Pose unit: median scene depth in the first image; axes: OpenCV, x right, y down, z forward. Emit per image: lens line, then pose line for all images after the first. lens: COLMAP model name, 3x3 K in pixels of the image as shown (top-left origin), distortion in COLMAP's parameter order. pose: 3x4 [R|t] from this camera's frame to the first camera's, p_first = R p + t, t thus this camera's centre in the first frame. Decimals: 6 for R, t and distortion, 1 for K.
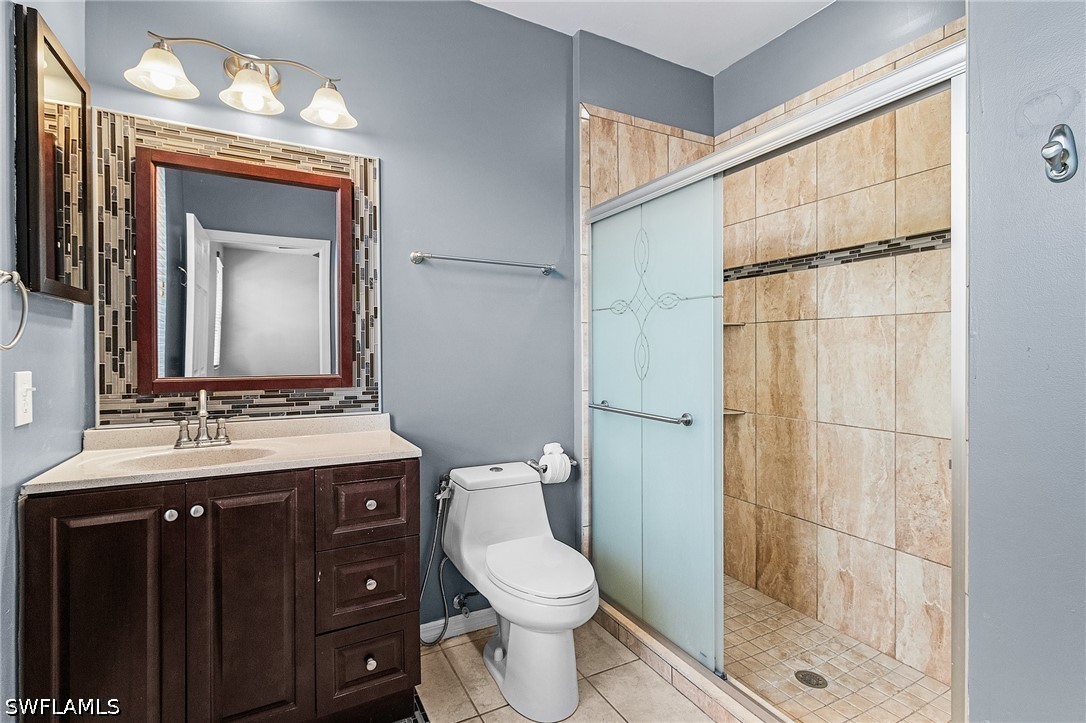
lens RADIAL K [[509.4, 0, 543.7], [0, 509.4, 360.4], [0, 0, 1]] dist [0.004716, -0.001153]
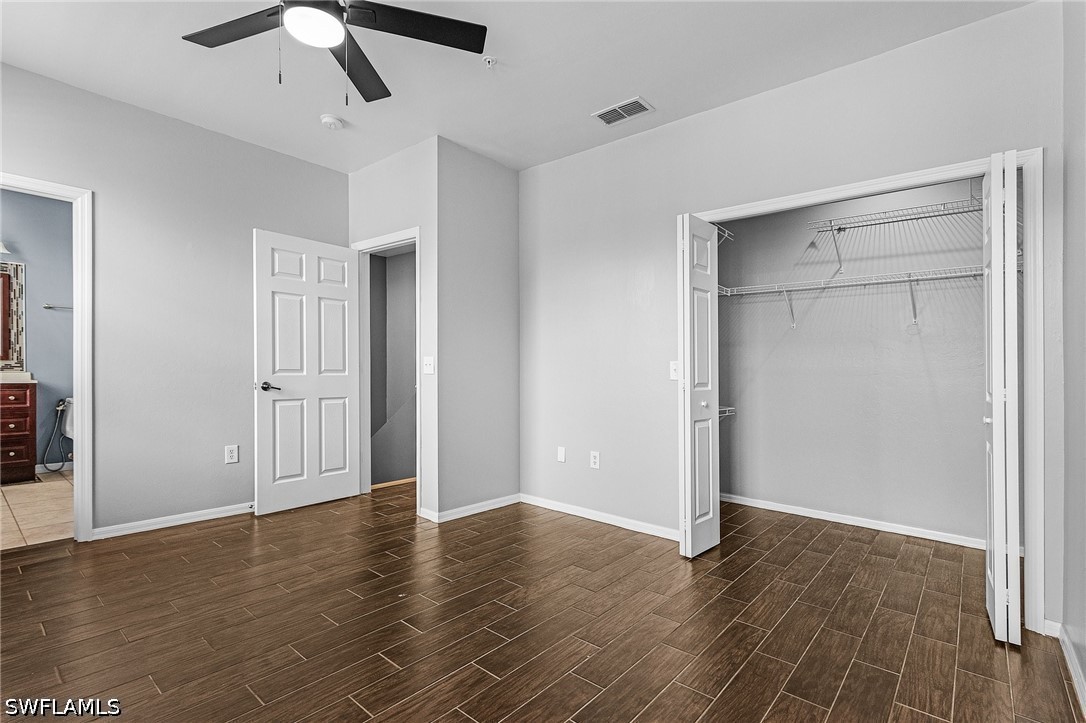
lens RADIAL K [[509.4, 0, 536.2], [0, 509.4, 367.9], [0, 0, 1]] dist [0.004716, -0.001153]
pose [[0.929389, 0.003205, 0.369088, 1.046501], [-0.001685, 0.999989, -0.004442, 0.095473], [-0.369098, 0.003506, 0.929384, -2.156514]]
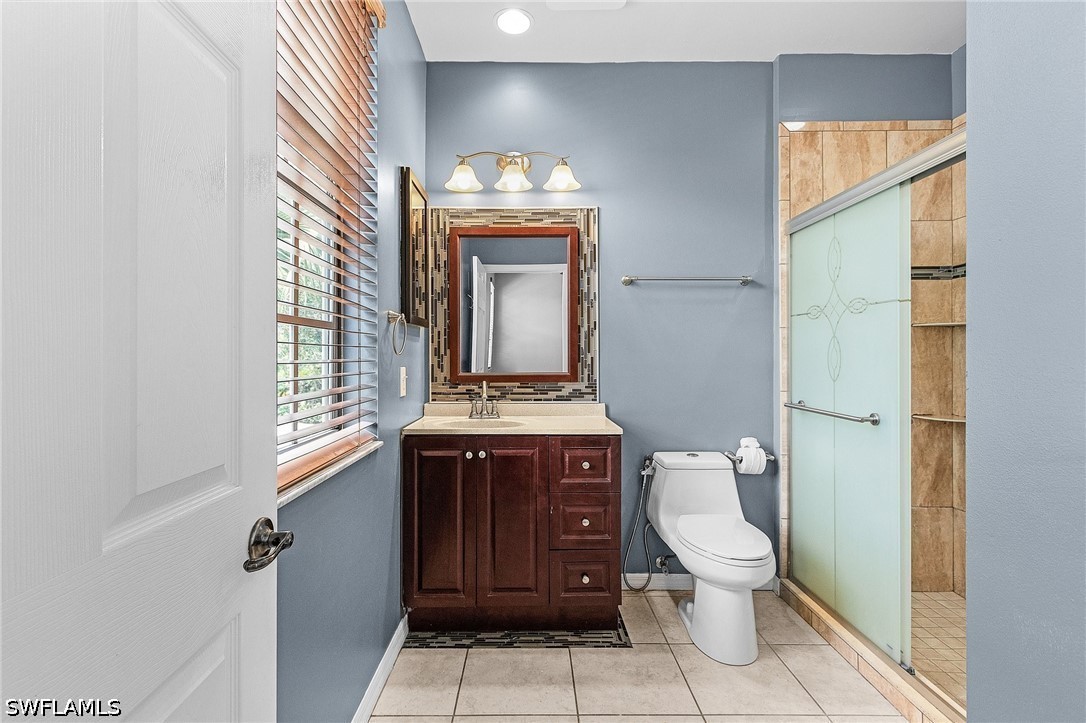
lens RADIAL K [[509.4, 0, 538.5], [0, 509.4, 364.1], [0, 0, 1]] dist [0.004716, -0.001153]
pose [[0.889970, 0.003081, -0.456009, 0.141415], [-0.003549, 0.999994, -0.000169, 0.005938], [0.456005, 0.001769, 0.889975, -0.233973]]
